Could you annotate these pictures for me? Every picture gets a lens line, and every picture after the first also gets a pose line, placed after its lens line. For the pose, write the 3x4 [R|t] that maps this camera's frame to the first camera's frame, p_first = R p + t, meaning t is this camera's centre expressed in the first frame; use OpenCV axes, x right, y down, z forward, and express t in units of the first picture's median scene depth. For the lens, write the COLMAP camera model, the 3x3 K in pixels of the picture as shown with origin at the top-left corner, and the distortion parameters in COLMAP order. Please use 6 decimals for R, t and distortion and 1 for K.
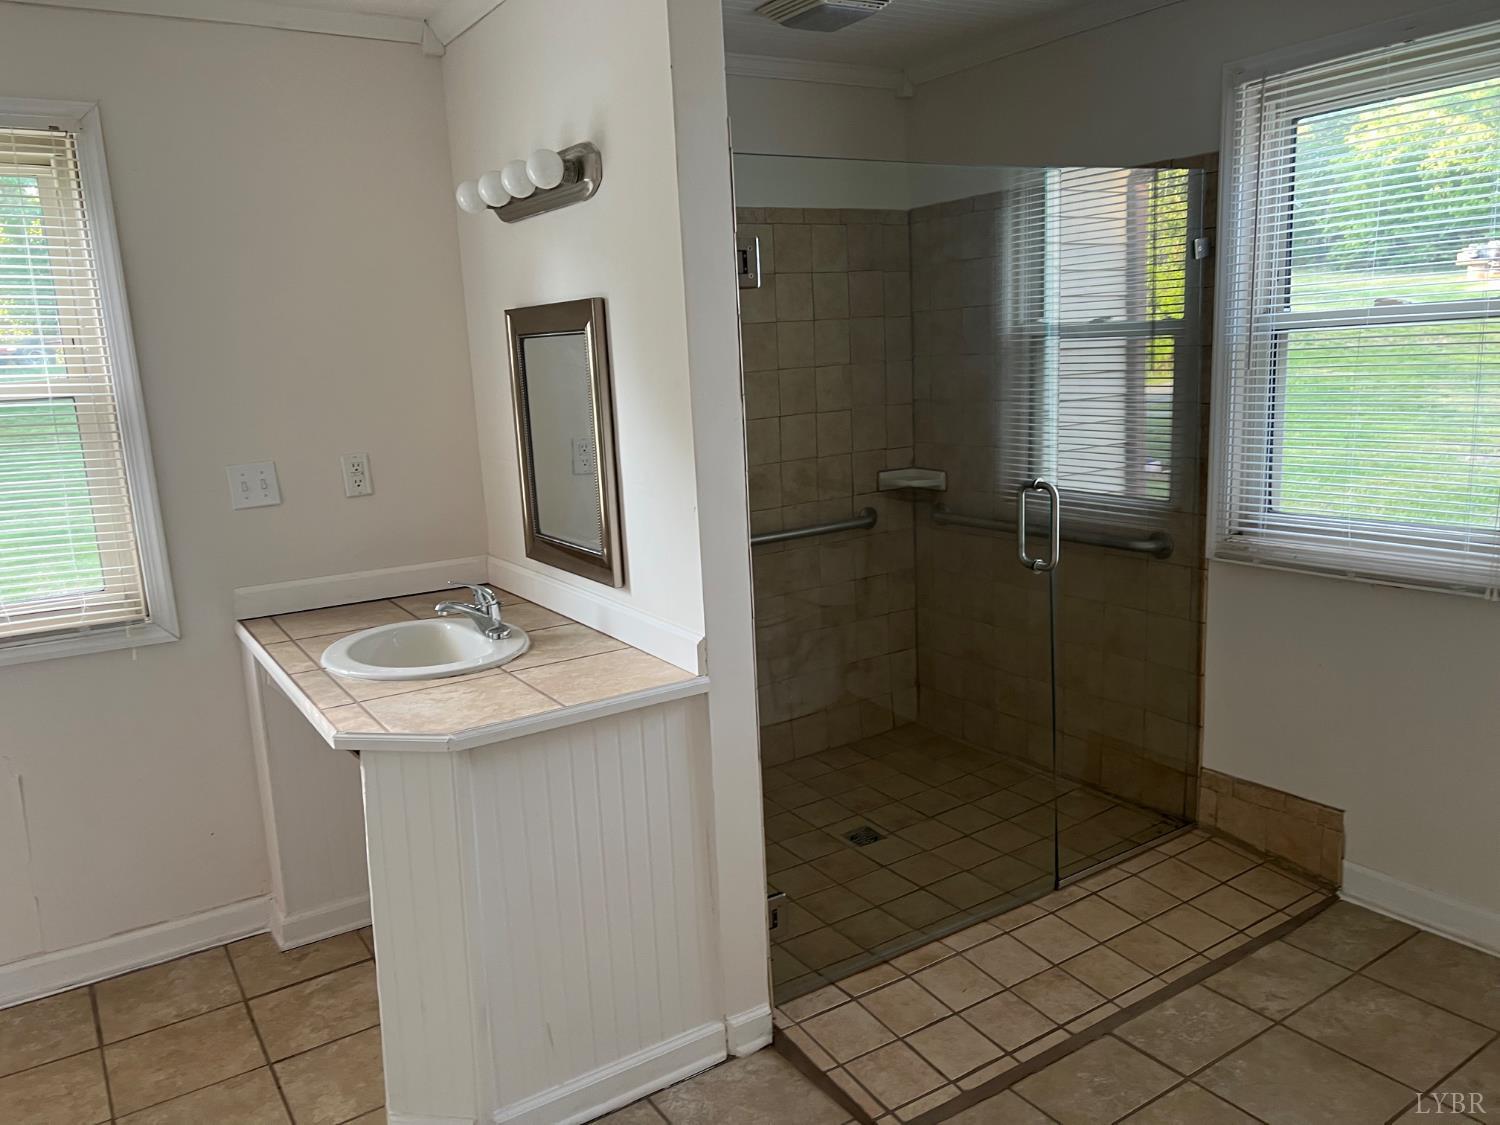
lens RADIAL K [[1126.8, 0, 752.0], [0, 1126.8, 567.8], [0, 0, 1]] dist [0.078018, -0.080913]
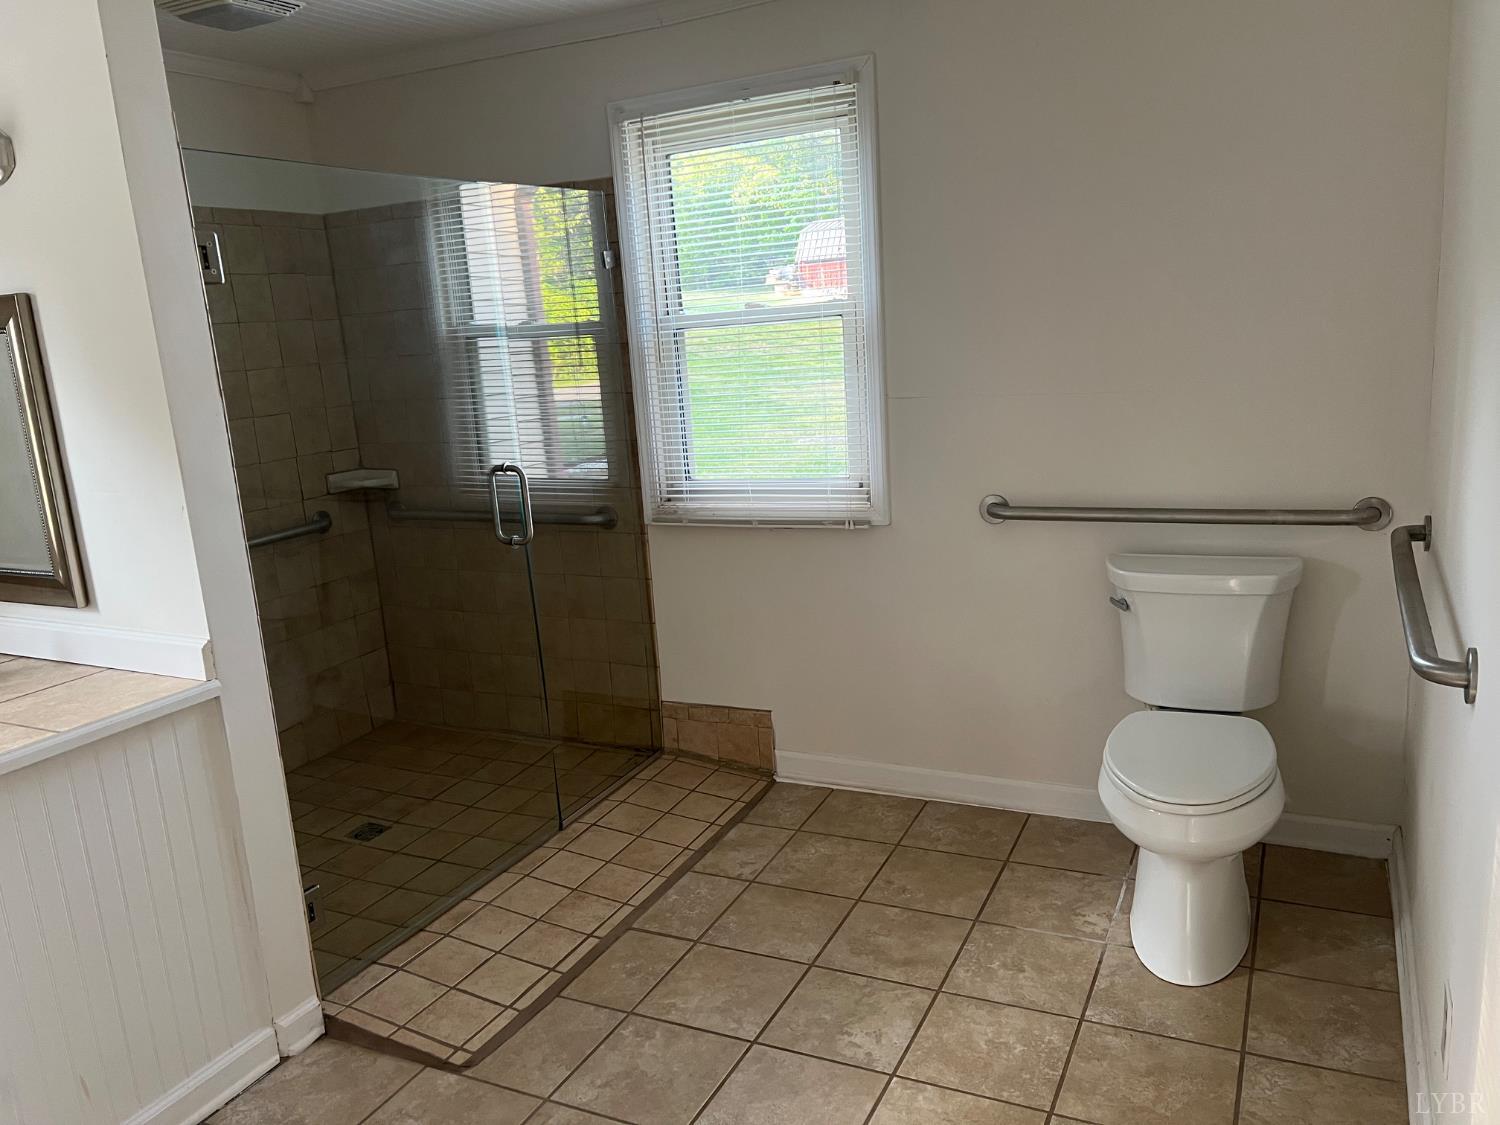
lens RADIAL K [[1126.8, 0, 752.0], [0, 1126.8, 567.8], [0, 0, 1]] dist [0.078018, -0.080913]
pose [[0.863392, -0.115436, 0.491150, -0.089641], [0.120995, 0.992440, 0.020558, 0.028105], [-0.489810, 0.041677, 0.870833, -0.071974]]
